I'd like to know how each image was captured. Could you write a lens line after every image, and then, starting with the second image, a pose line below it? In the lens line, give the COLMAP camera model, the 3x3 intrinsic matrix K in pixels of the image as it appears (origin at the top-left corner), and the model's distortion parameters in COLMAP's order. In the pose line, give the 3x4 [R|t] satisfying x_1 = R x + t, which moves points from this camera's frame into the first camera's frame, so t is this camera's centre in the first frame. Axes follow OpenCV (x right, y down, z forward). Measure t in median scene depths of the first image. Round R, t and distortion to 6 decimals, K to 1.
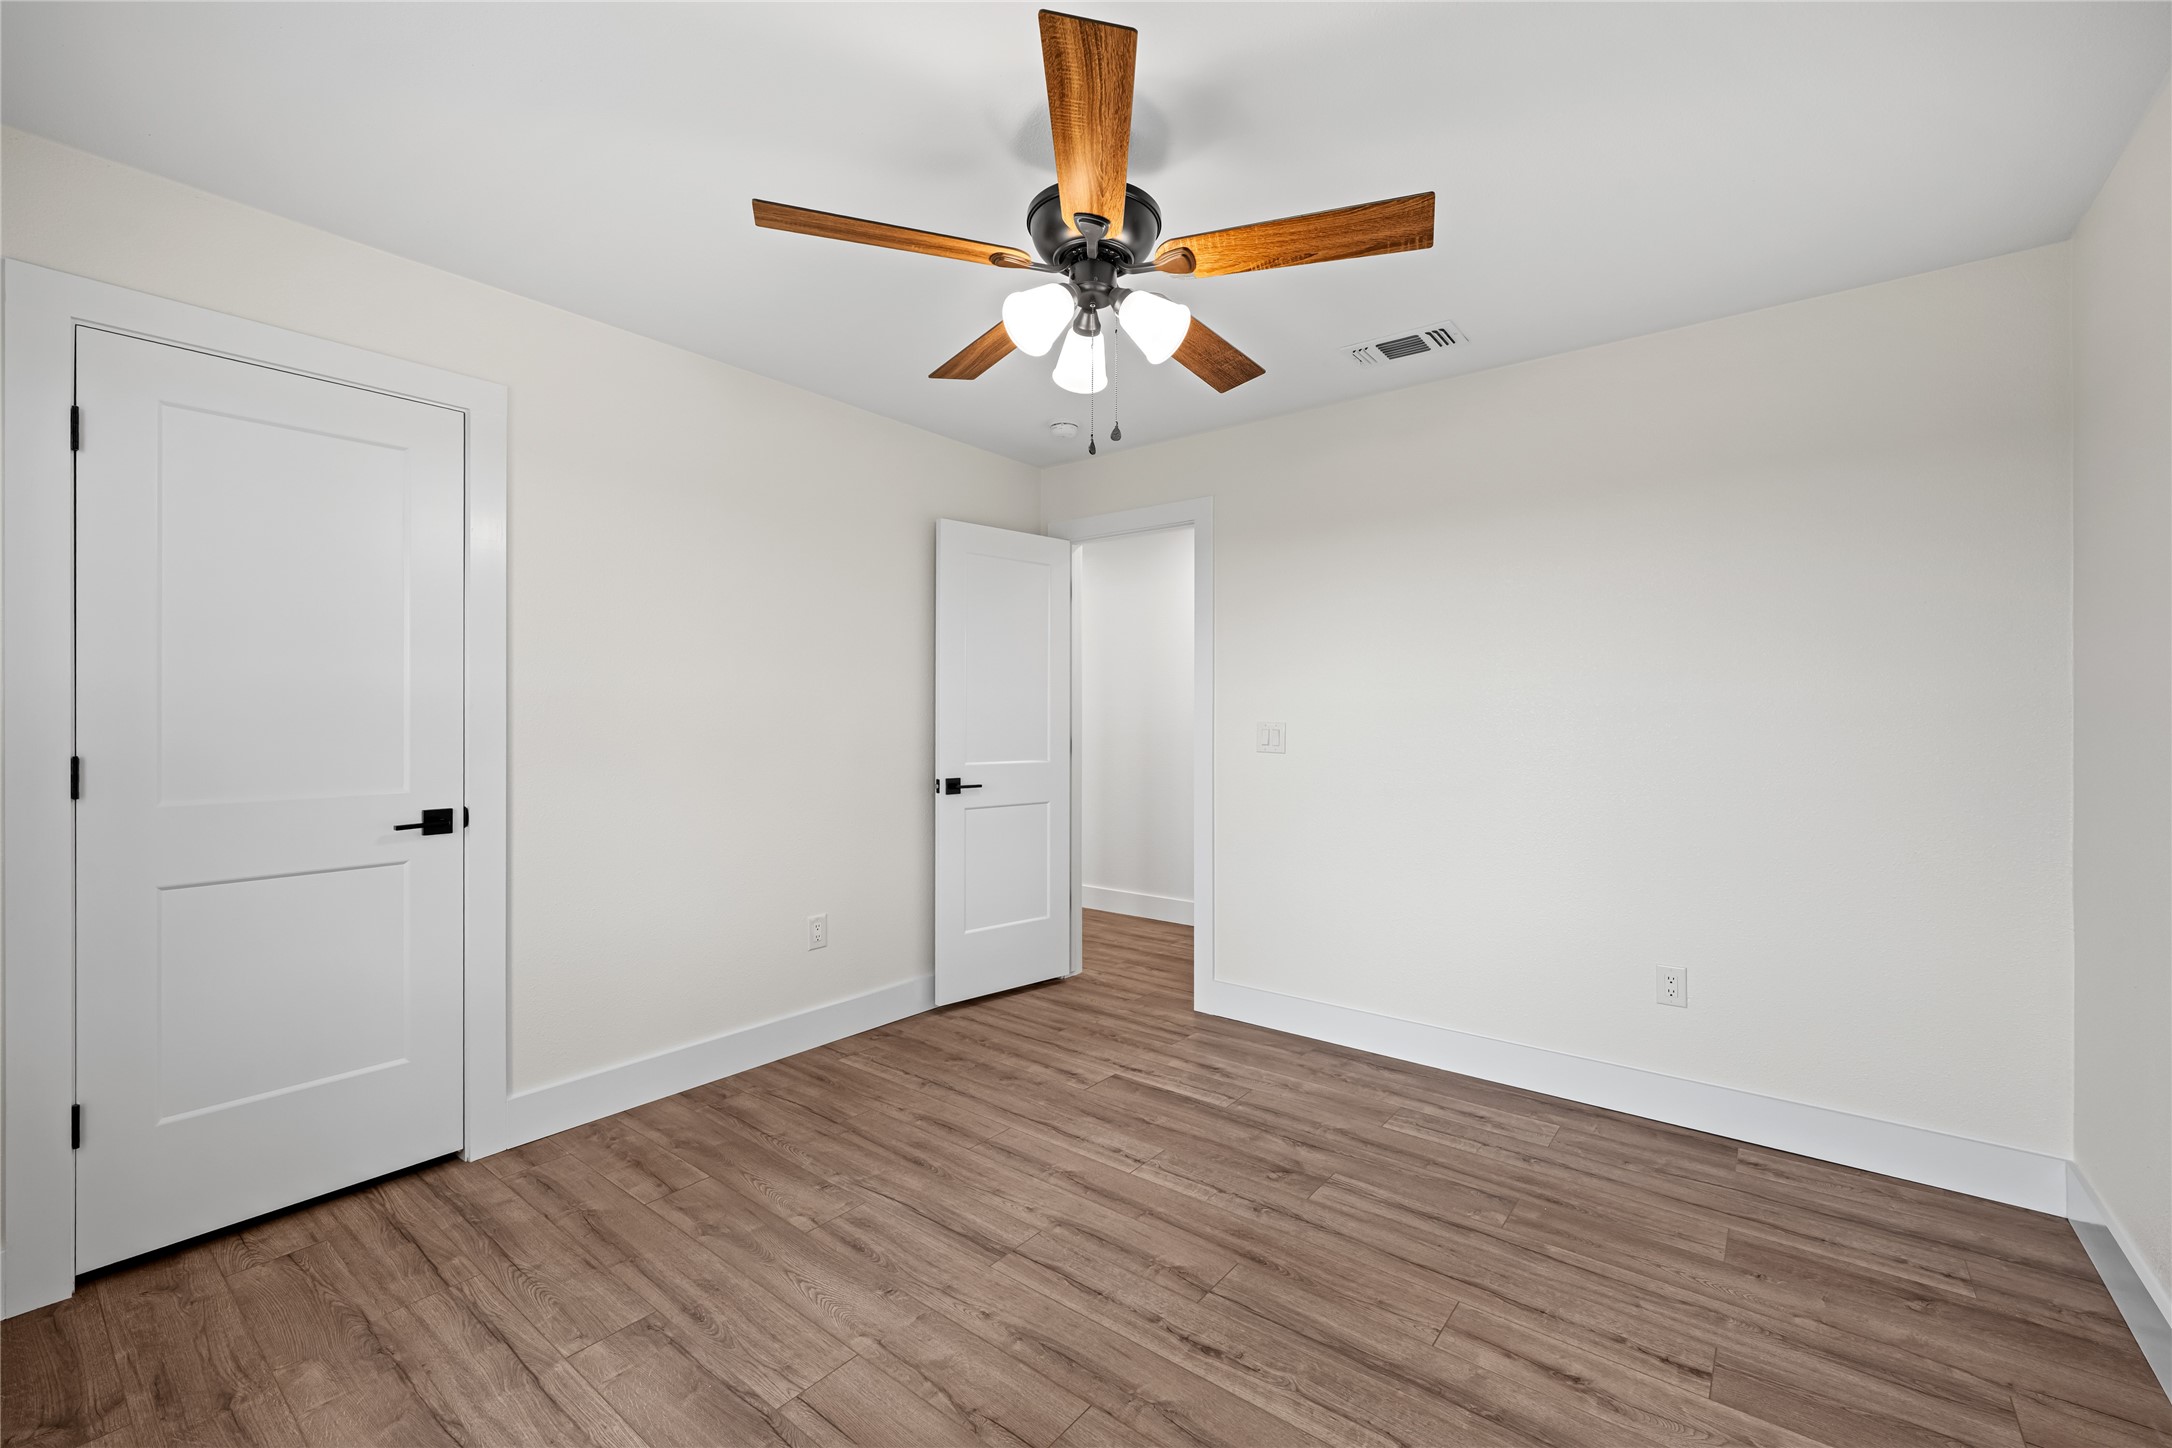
lens RADIAL K [[882.1, 0, 1086.0], [0, 882.1, 724.0], [0, 0, 1]] dist [-0.000659, -0.000044]
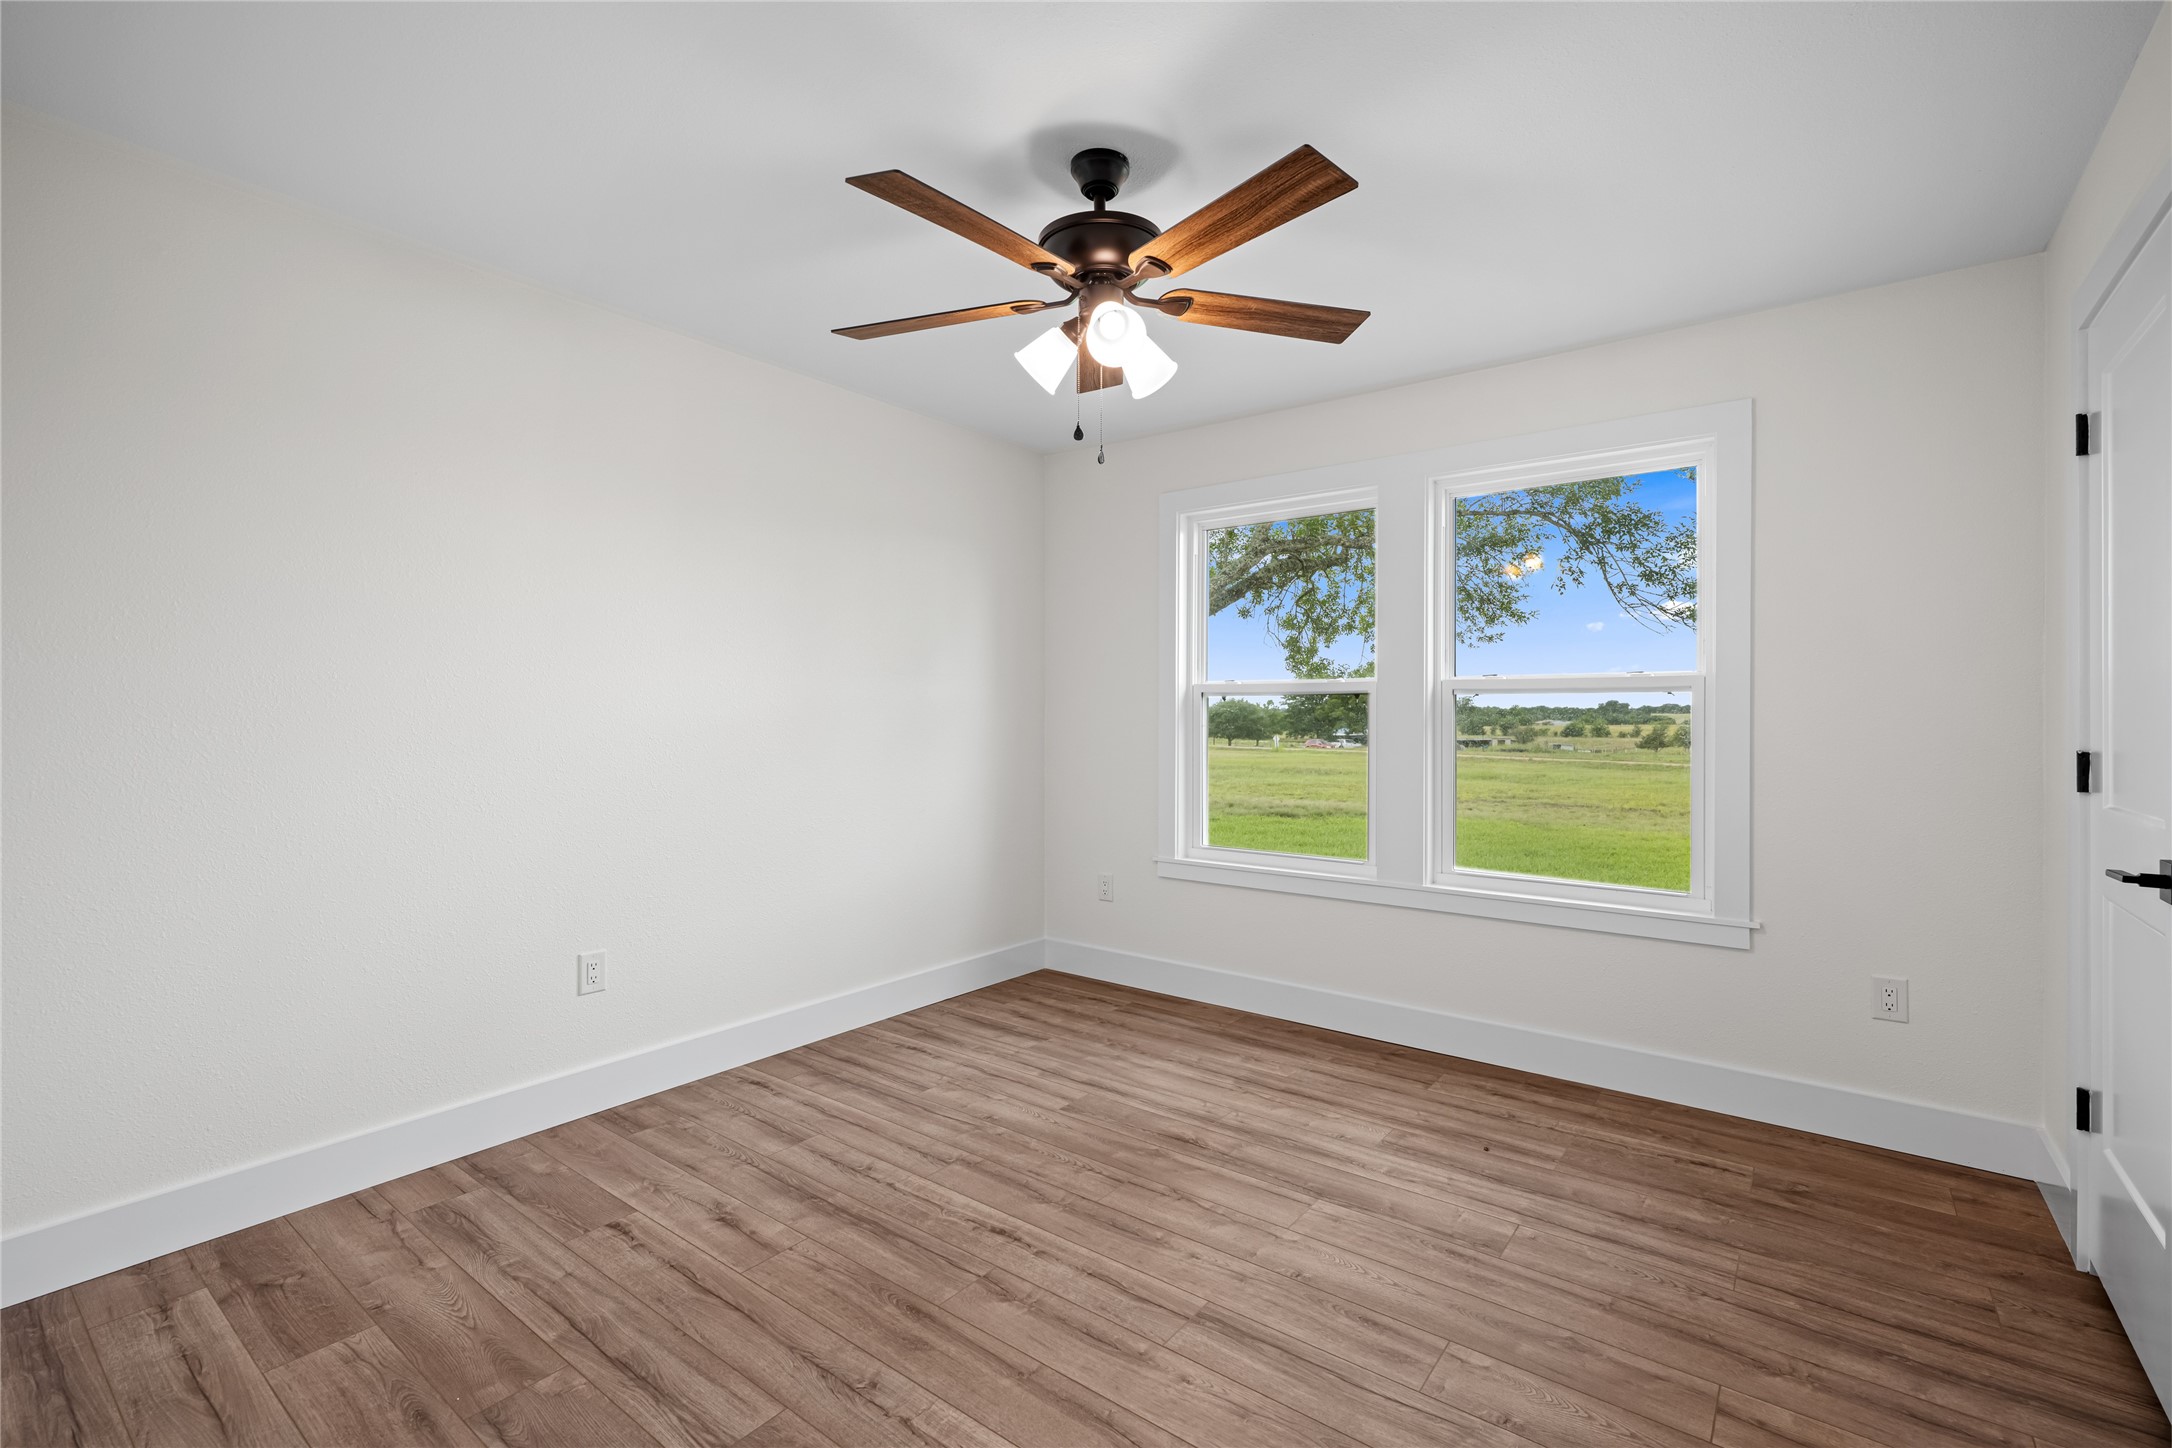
lens RADIAL K [[957.2, 0, 1080.4], [0, 957.2, 726.6], [0, 0, 1]] dist [-0.000801, -0.000291]
pose [[-0.999979, -0.005445, -0.003515, 0.033973], [-0.005528, 0.999691, 0.024224, -0.011535], [0.003382, 0.024243, -0.999700, 2.090751]]
